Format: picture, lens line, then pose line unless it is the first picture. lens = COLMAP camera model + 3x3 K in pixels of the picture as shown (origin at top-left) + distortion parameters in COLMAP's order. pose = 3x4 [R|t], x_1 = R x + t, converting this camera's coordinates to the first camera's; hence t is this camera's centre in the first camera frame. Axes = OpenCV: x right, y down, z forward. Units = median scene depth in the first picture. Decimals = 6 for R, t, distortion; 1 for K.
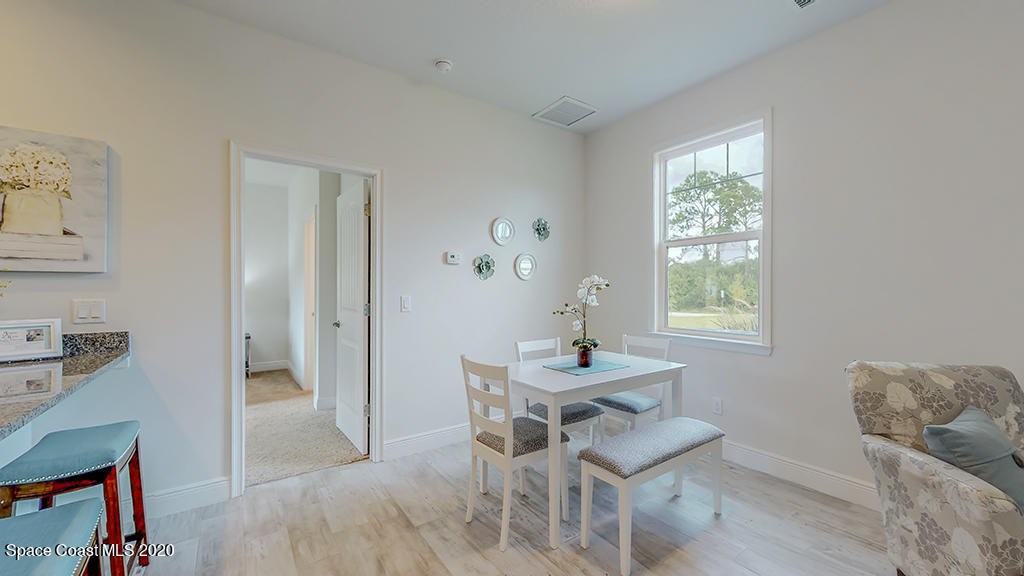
lens RADIAL K [[391.2, 0, 513.2], [0, 391.2, 289.4], [0, 0, 1]] dist [0.000767, -0.000312]
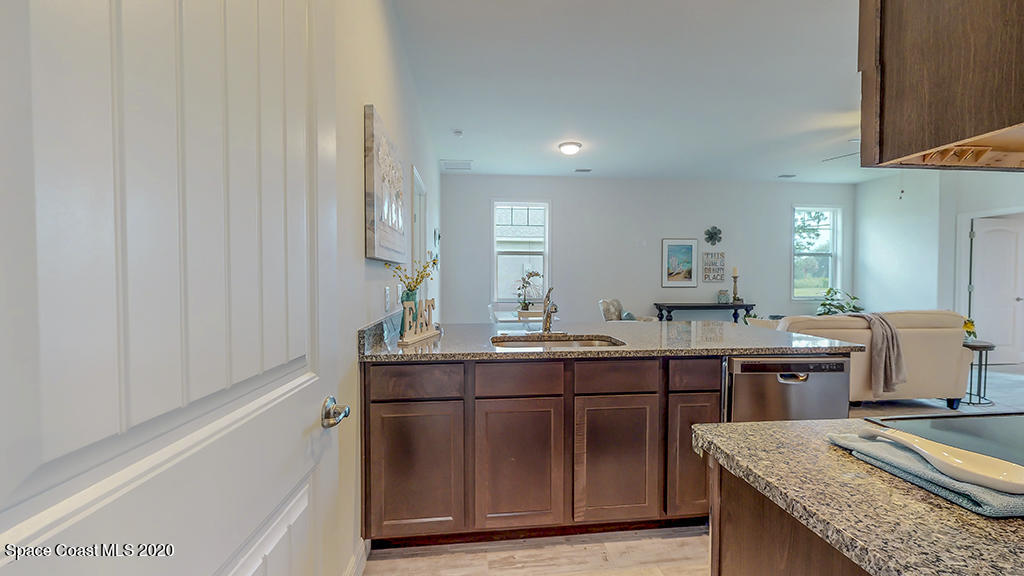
lens RADIAL K [[391.2, 0, 512.4], [0, 391.2, 288.4], [0, 0, 1]] dist [0.000767, -0.000312]
pose [[0.501725, -0.021340, 0.864764, -2.105159], [-0.001344, 0.999675, 0.025449, 0.010253], [-0.865026, -0.013931, 0.501533, 0.022568]]
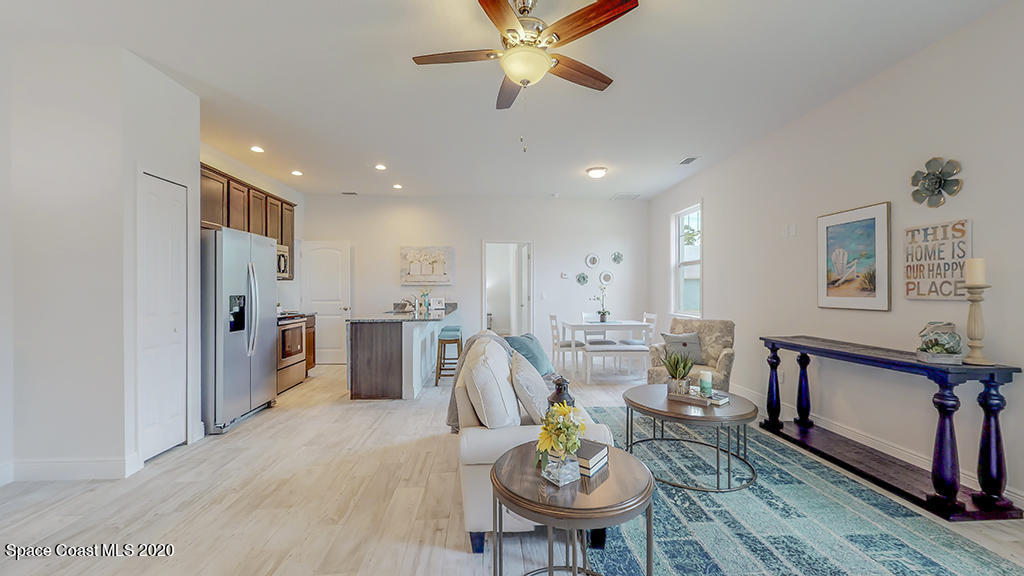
lens RADIAL K [[391.2, 0, 512.7], [0, 391.2, 289.5], [0, 0, 1]] dist [0.000767, -0.000312]
pose [[0.849903, -0.002082, -0.526935, 1.244673], [0.001267, 0.999997, -0.001909, 0.001941], [0.526937, 0.000955, 0.849904, -1.682402]]
